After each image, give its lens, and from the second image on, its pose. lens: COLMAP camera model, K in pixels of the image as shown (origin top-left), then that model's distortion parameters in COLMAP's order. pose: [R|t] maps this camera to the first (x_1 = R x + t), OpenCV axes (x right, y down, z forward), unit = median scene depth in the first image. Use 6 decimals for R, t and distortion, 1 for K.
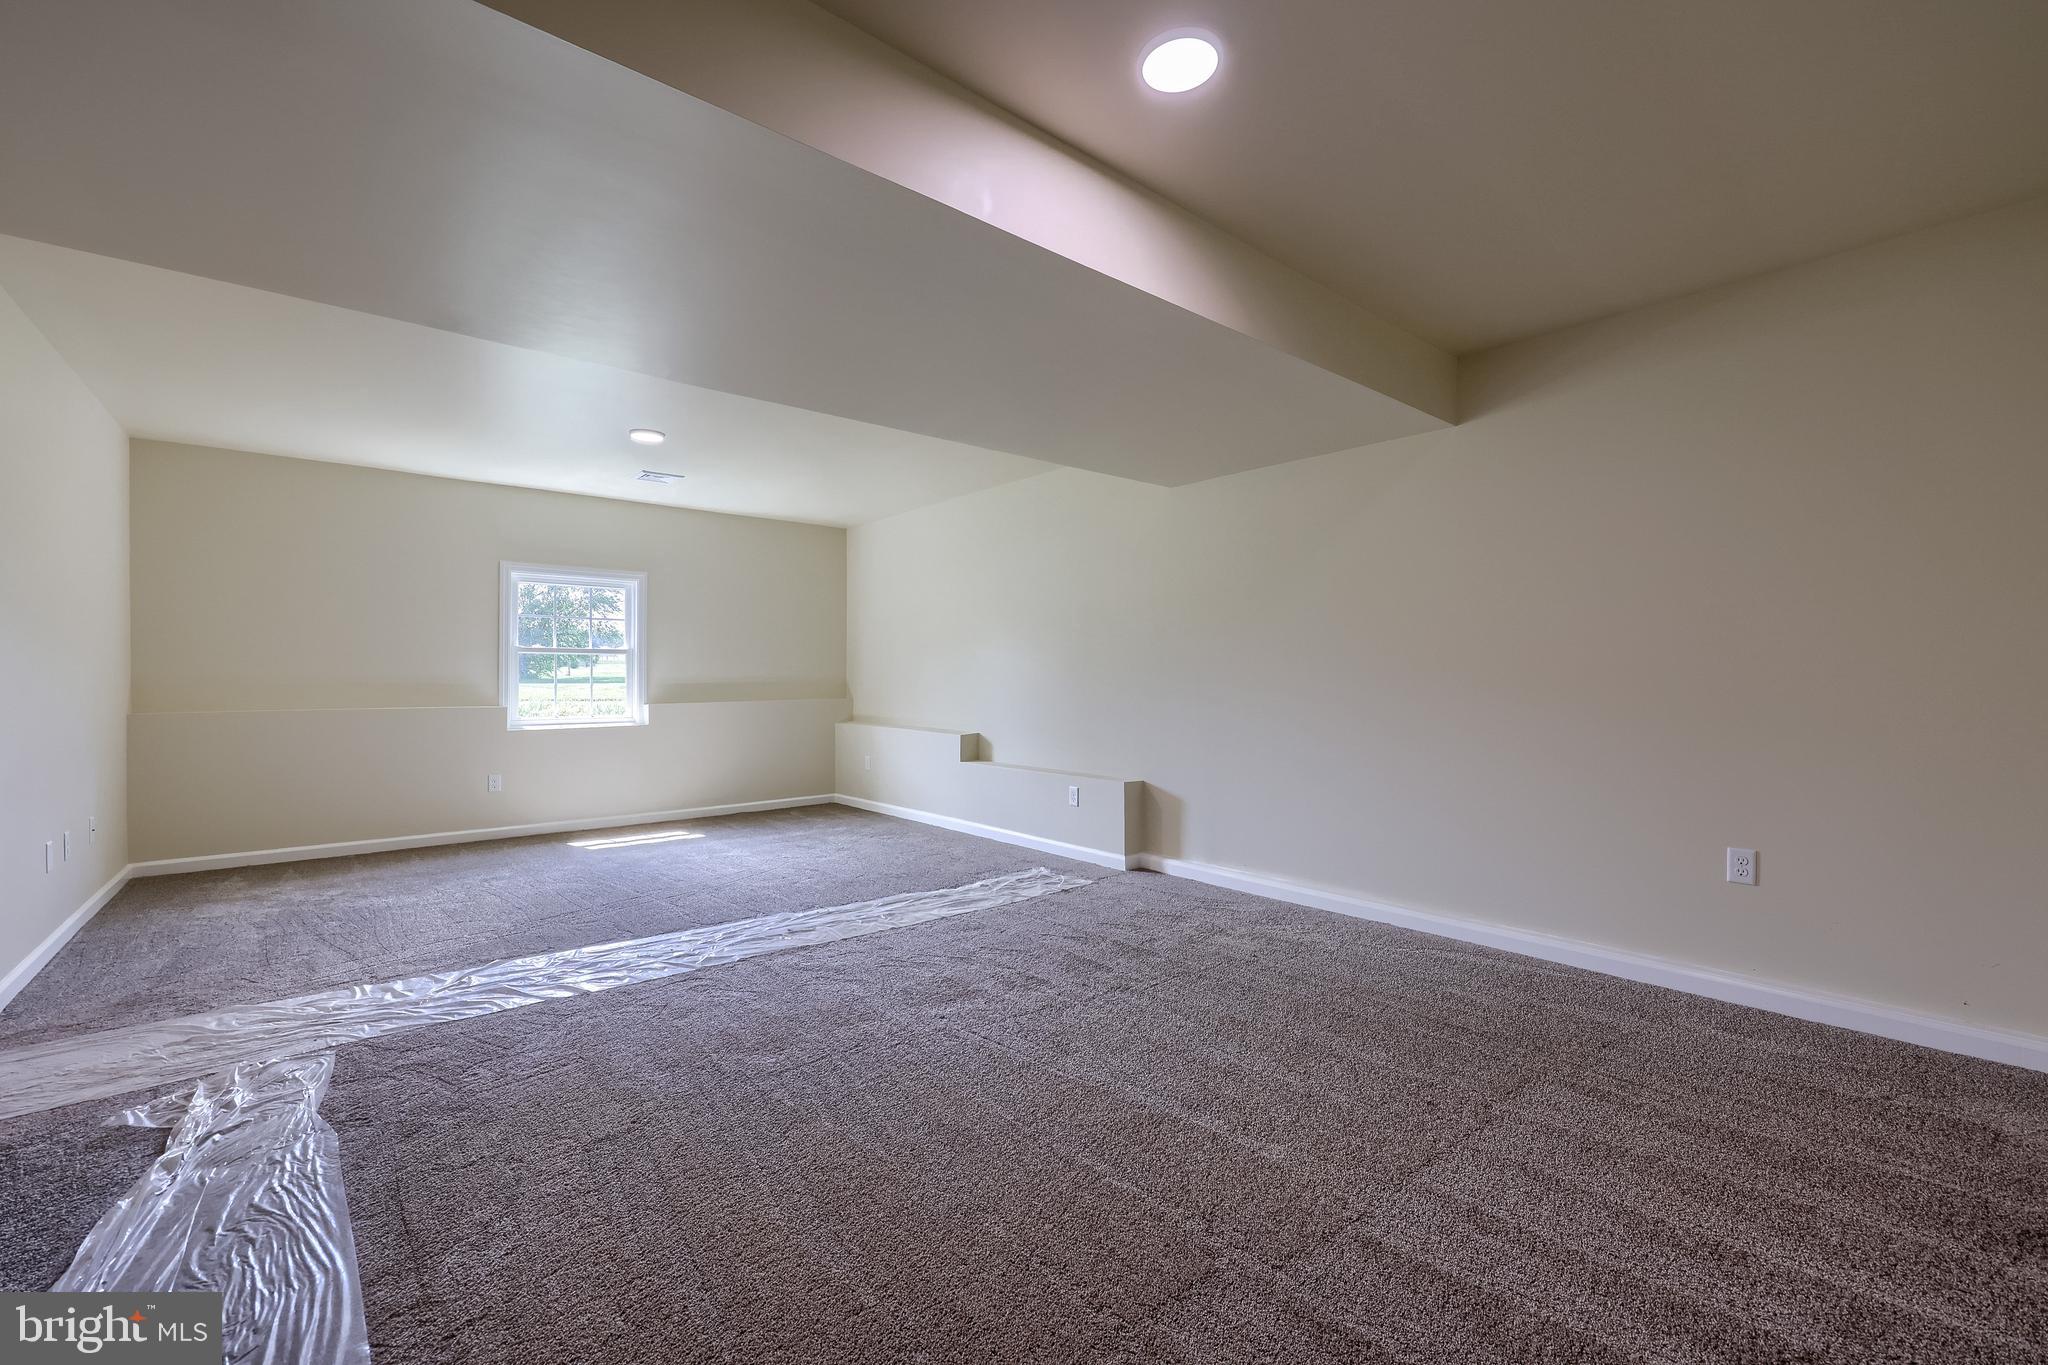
lens RADIAL K [[841.5, 0, 1039.8], [0, 841.5, 686.3], [0, 0, 1]] dist [0.000852, -0.000194]
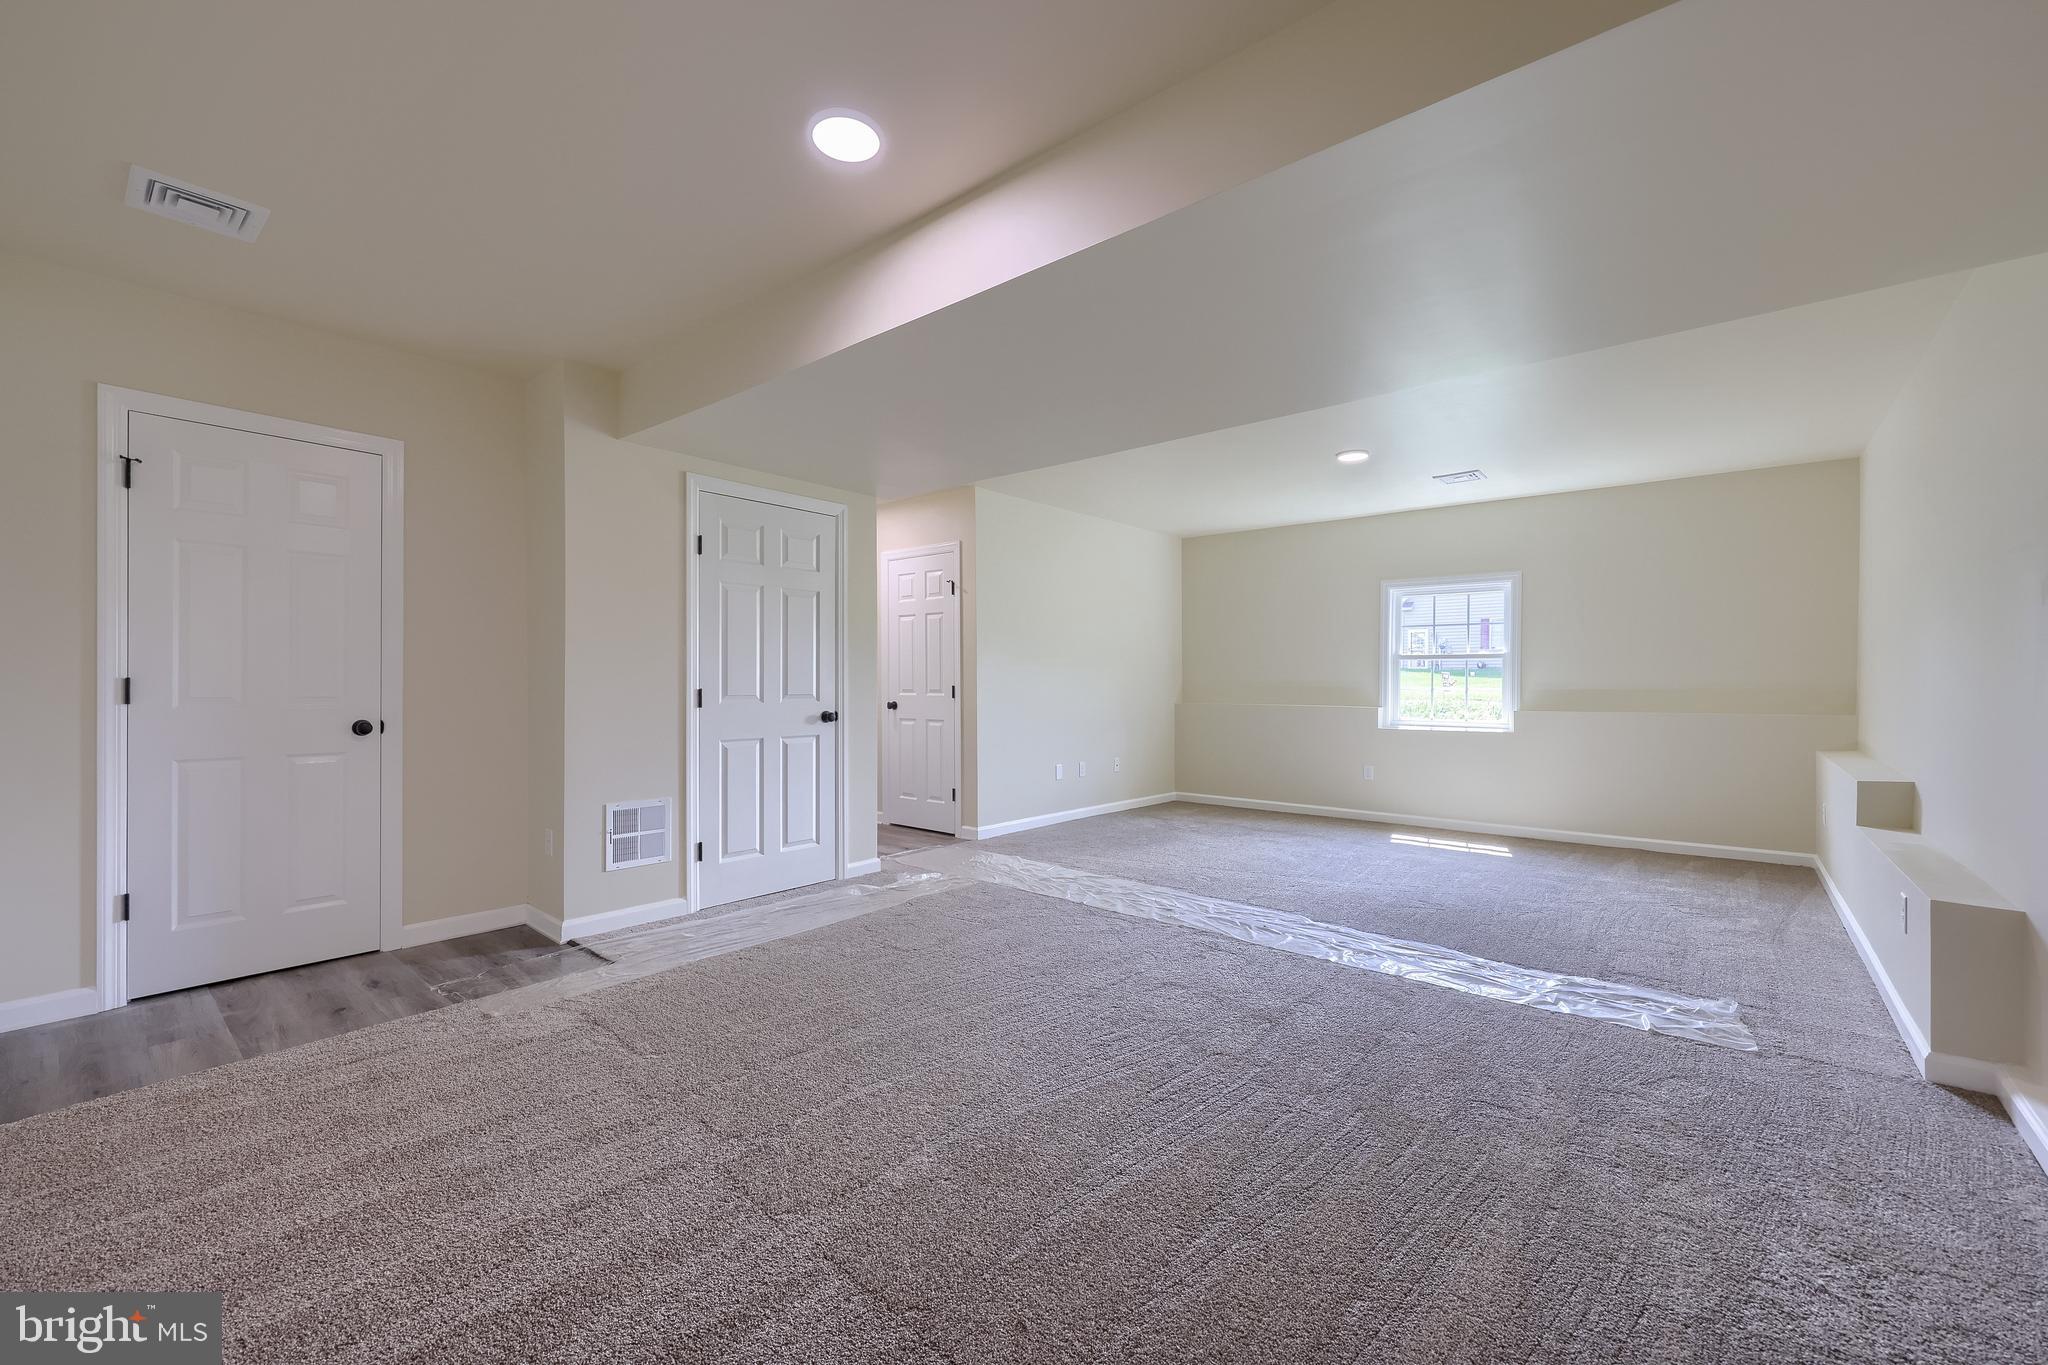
lens RADIAL K [[841.5, 0, 1039.8], [0, 841.5, 686.3], [0, 0, 1]] dist [0.000852, -0.000194]
pose [[0.172179, 0.009099, -0.985024, 0.527612], [-0.015728, 0.999855, 0.006487, -0.006446], [0.984940, 0.014376, 0.172297, 0.426335]]
